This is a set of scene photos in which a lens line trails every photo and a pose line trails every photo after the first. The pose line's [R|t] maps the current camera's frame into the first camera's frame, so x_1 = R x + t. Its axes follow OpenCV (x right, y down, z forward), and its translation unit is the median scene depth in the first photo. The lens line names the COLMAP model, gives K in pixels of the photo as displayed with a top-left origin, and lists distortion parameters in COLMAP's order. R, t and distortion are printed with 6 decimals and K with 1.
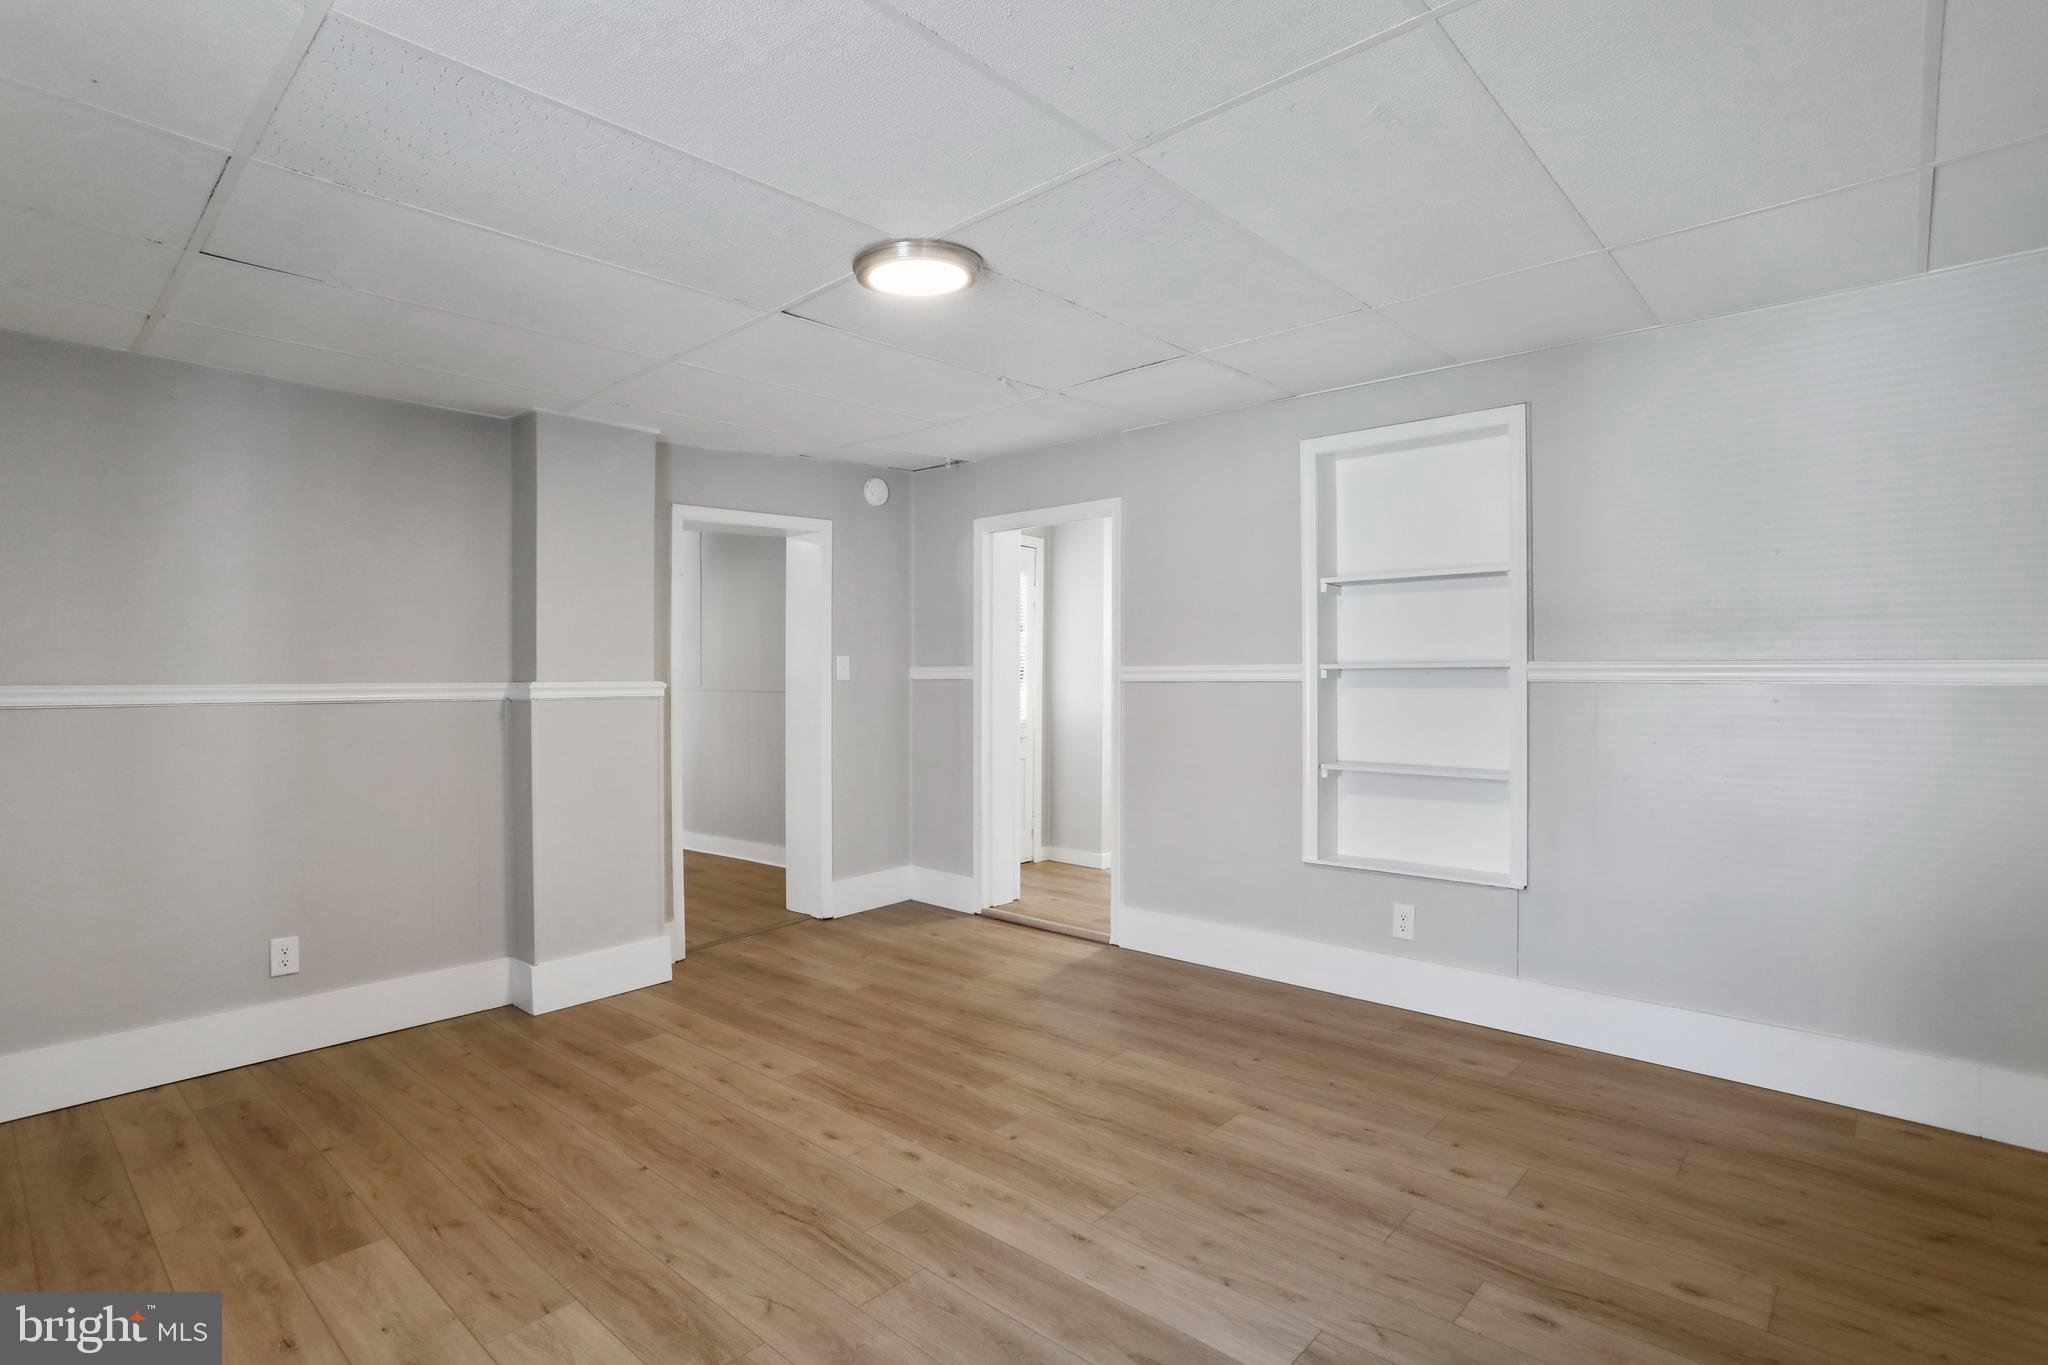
lens RADIAL K [[1003.4, 0, 1024.0], [0, 1003.4, 682.5], [0, 0, 1]] dist [-0.053245, 0.029664]
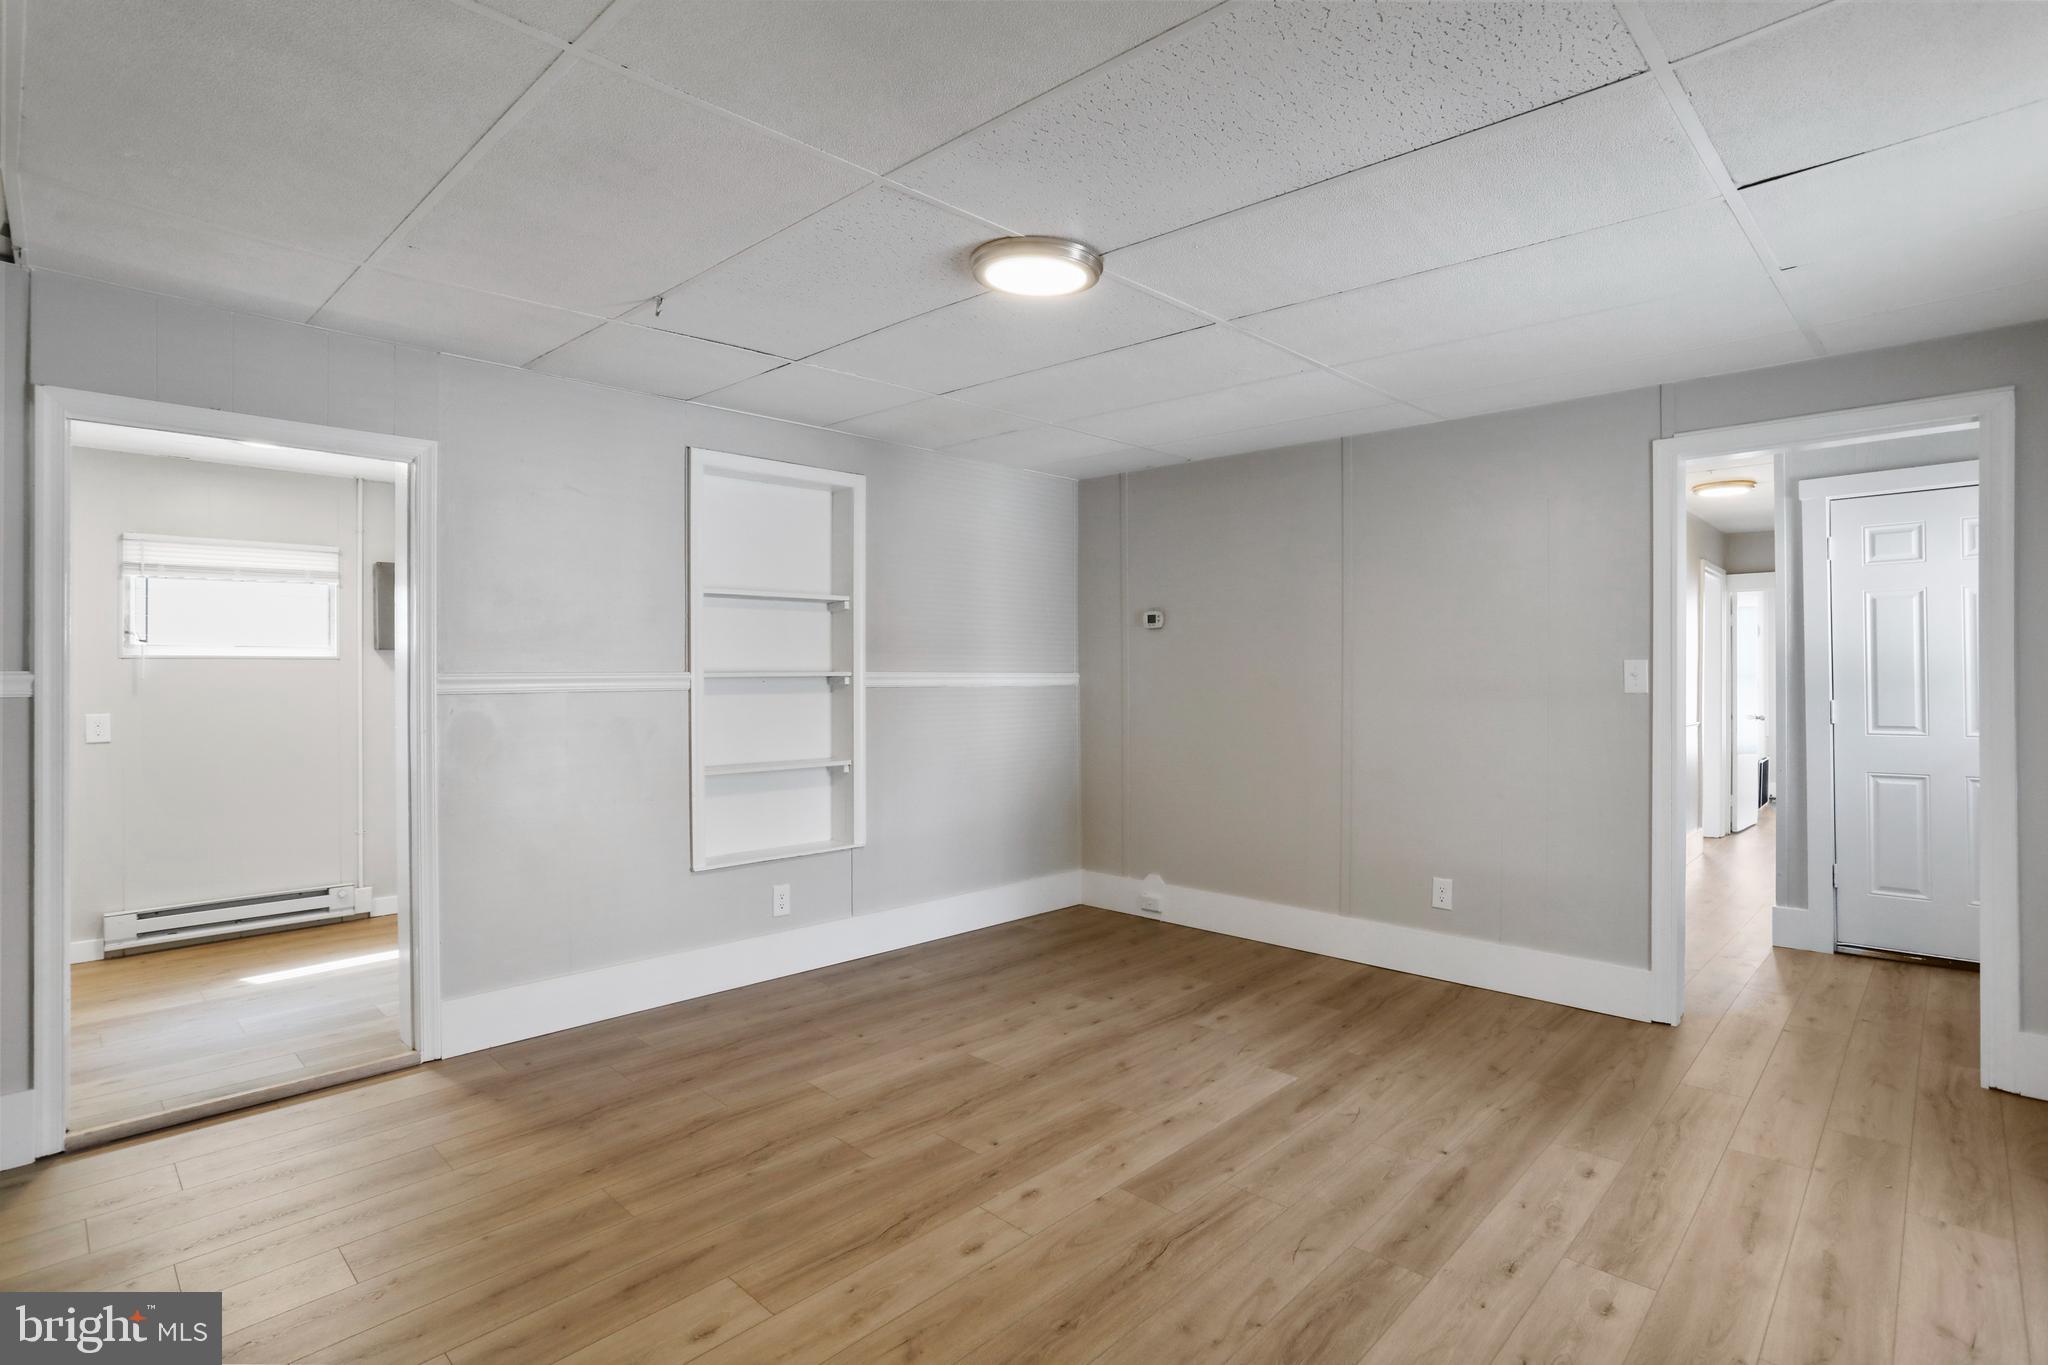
lens RADIAL K [[1003.4, 0, 1024.0], [0, 1003.4, 682.5], [0, 0, 1]] dist [-0.053245, 0.029664]
pose [[0.027700, -0.003501, 0.999610, -1.027286], [0.007003, 0.999970, 0.003308, -0.012315], [-0.999592, 0.006909, 0.027724, 0.952280]]
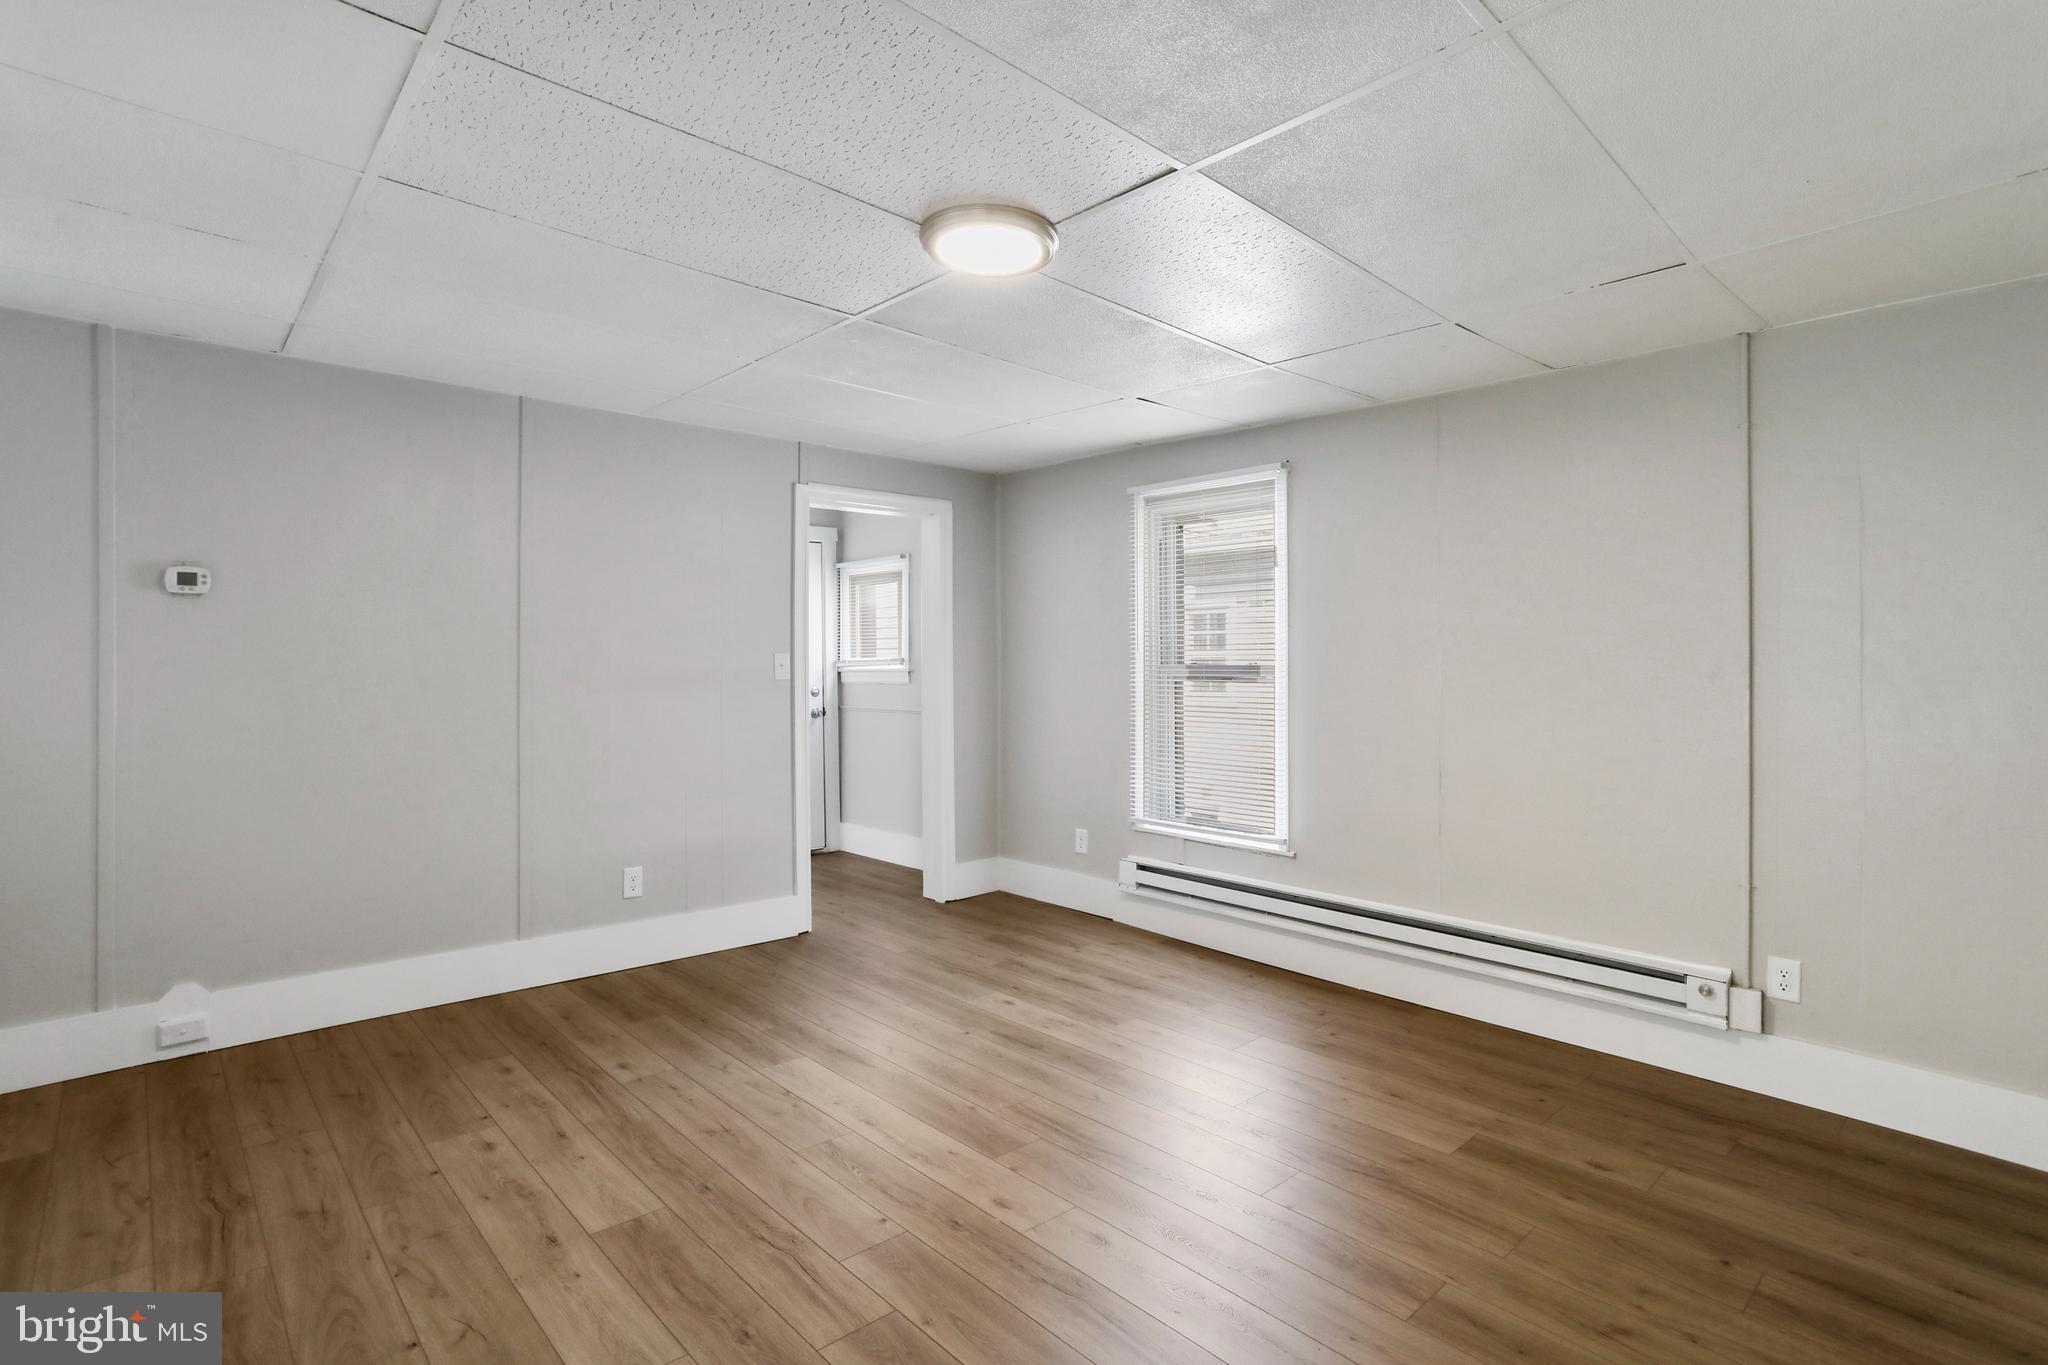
lens RADIAL K [[1003.4, 0, 1024.0], [0, 1003.4, 682.5], [0, 0, 1]] dist [-0.053245, 0.029664]
pose [[-0.995848, 0.004701, 0.090911, -0.213484], [0.007131, 0.999625, 0.026424, -0.024996], [-0.090753, 0.026963, -0.995508, 1.845465]]
